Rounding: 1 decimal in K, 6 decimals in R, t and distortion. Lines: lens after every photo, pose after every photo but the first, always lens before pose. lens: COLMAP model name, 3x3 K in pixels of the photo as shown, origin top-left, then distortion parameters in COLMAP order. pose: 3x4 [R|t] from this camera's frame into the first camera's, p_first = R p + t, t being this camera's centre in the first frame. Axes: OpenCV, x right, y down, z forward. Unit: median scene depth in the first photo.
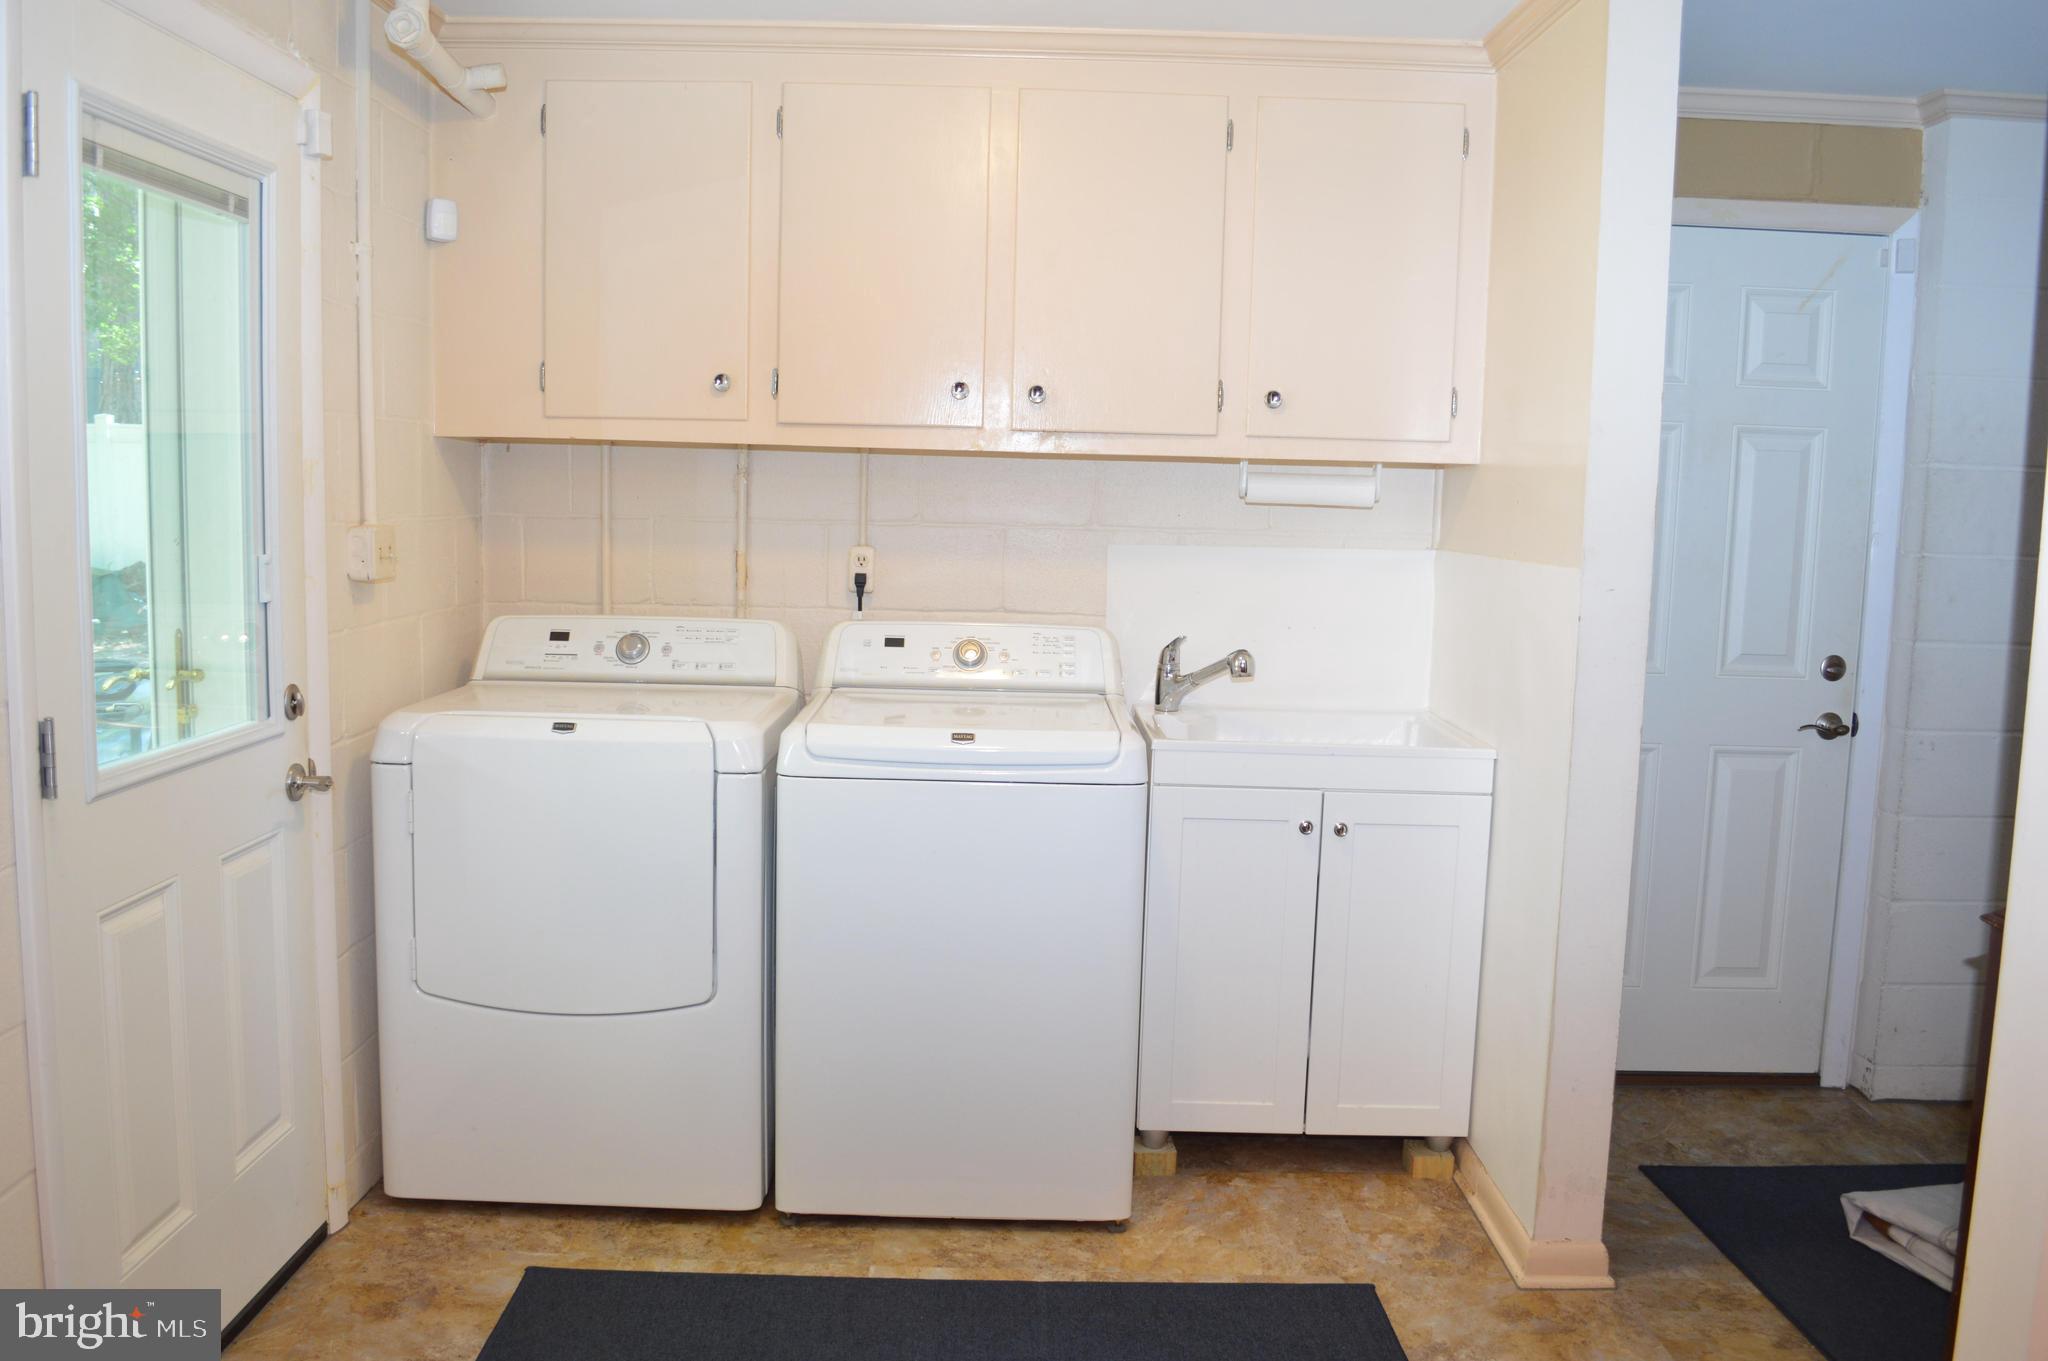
lens RADIAL K [[1634.9, 0, 1027.6], [0, 1634.9, 677.5], [0, 0, 1]] dist [-0.080046, 0.005210]
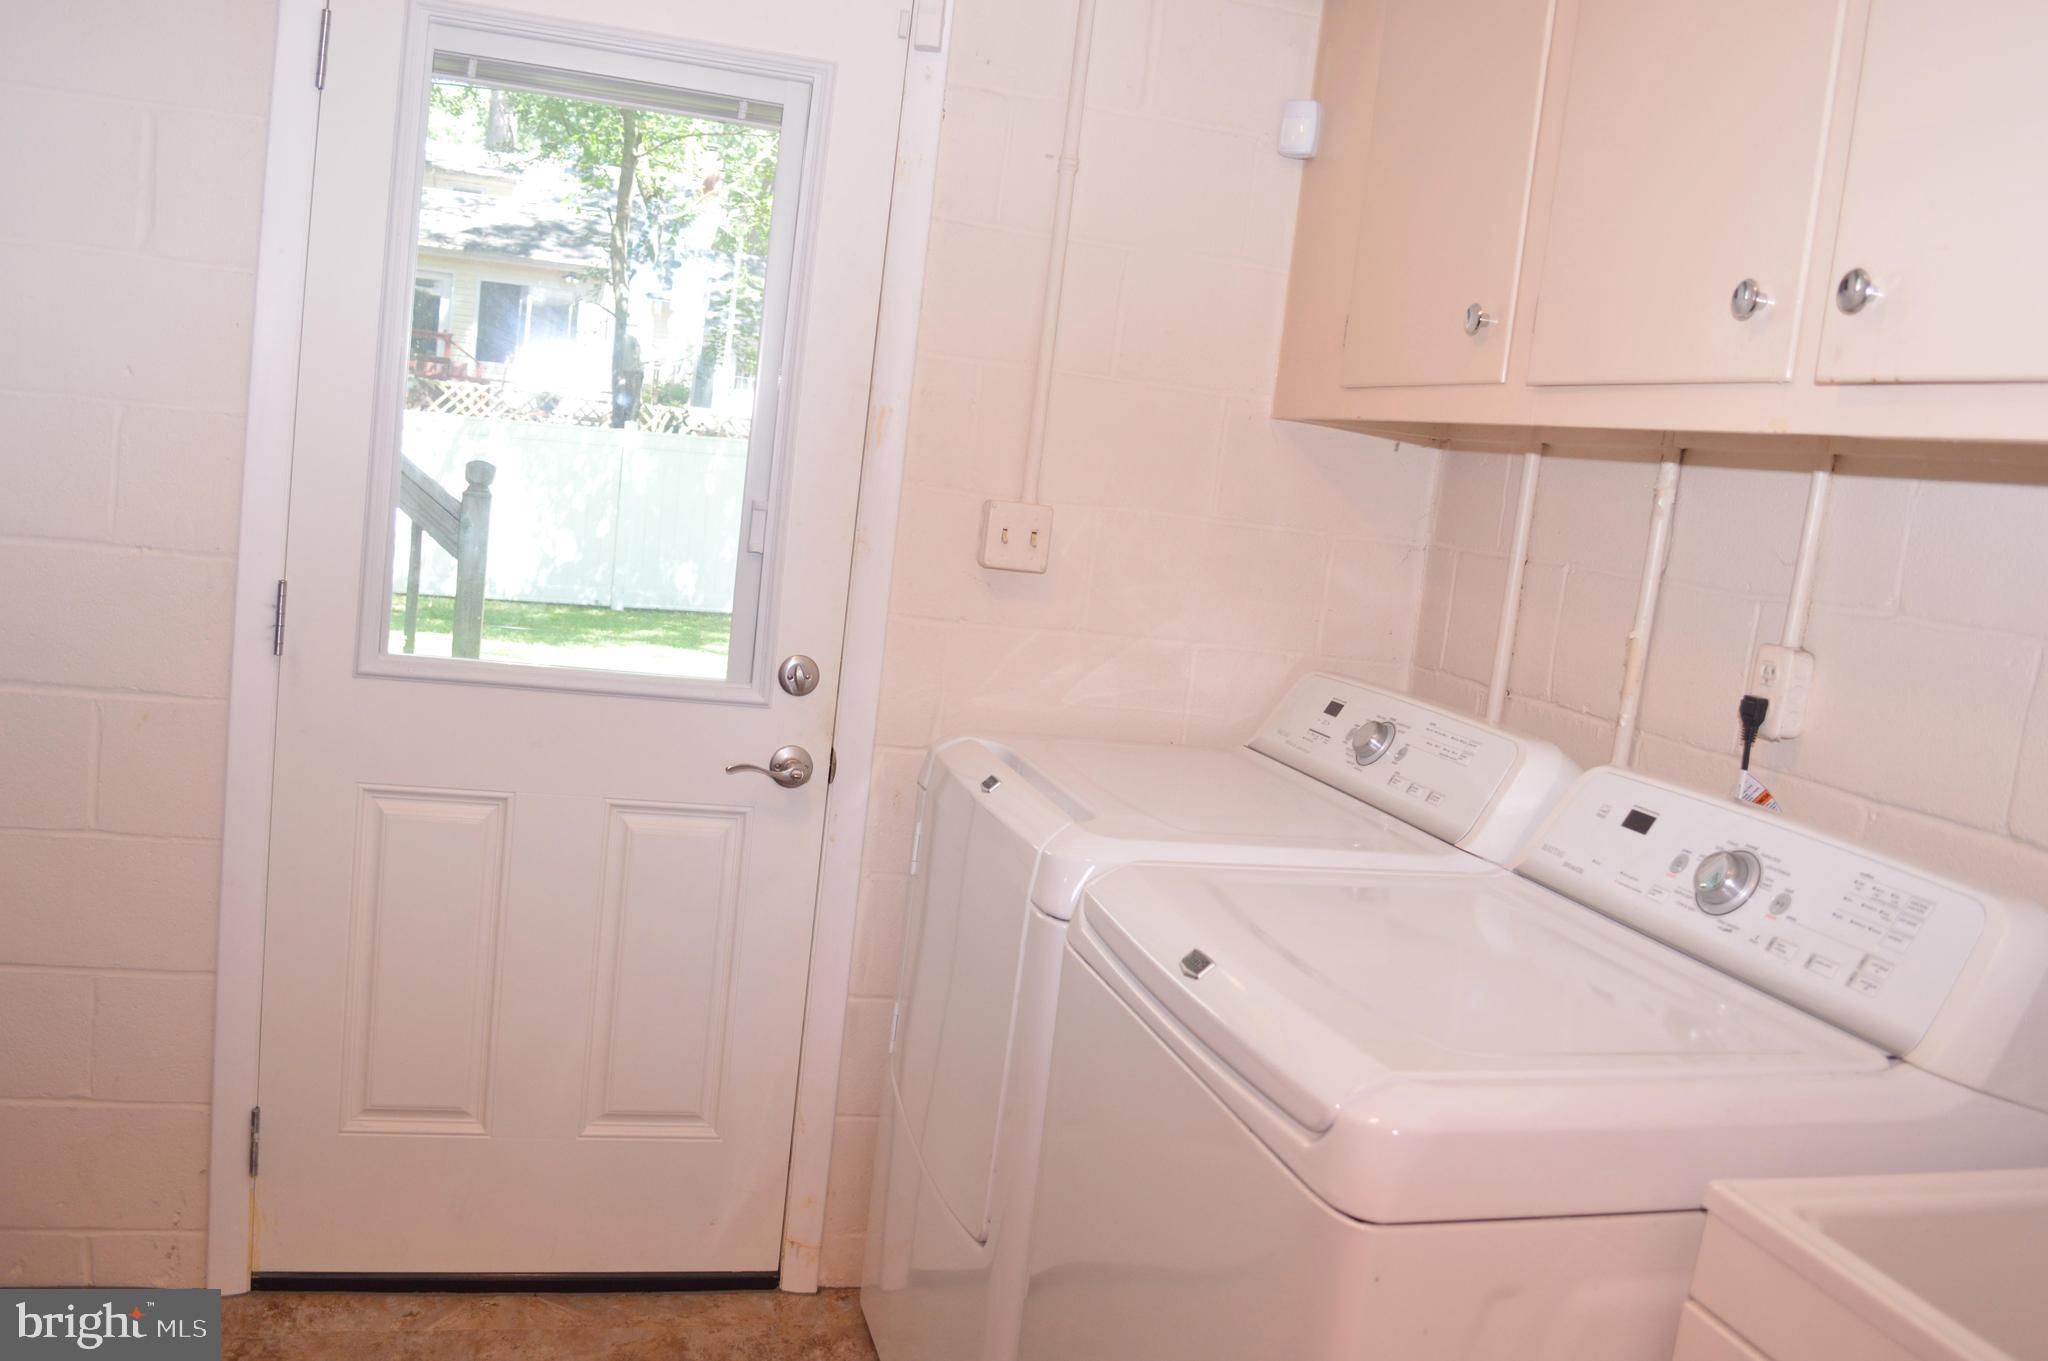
lens RADIAL K [[1634.9, 0, 1022.6], [0, 1634.9, 683.7], [0, 0, 1]] dist [-0.080046, 0.005210]
pose [[0.255665, 0.129463, -0.958058, 0.338921], [-0.221731, 0.972429, 0.072234, -0.056871], [0.940995, 0.193963, 0.277322, 0.686987]]
